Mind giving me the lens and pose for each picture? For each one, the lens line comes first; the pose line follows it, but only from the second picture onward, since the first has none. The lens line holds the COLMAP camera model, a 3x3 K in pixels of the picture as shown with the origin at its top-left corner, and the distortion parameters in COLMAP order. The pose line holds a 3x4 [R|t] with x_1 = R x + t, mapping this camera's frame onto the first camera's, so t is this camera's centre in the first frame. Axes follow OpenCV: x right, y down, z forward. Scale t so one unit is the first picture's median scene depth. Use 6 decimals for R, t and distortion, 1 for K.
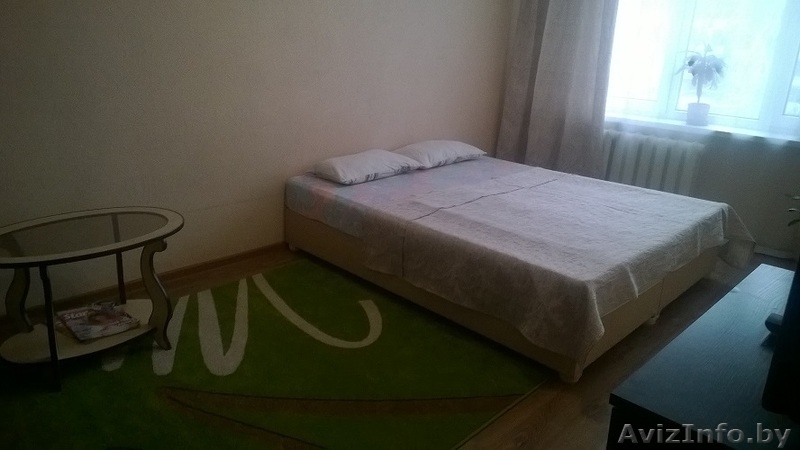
lens RADIAL K [[551.7, 0, 400.0], [0, 551.7, 225.0], [0, 0, 1]] dist [0.000658, -0.000226]
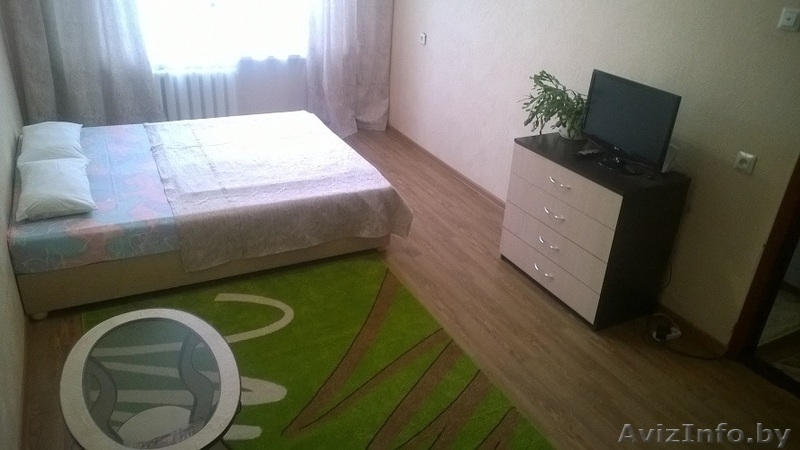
lens RADIAL K [[551.7, 0, 400.0], [0, 551.7, 225.0], [0, 0, 1]] dist [0.000658, -0.000226]
pose [[0.327540, -0.451251, 0.830114, -0.768510], [0.261860, 0.887518, 0.379133, -0.295309], [-0.907825, 0.093192, 0.408863, 0.242289]]
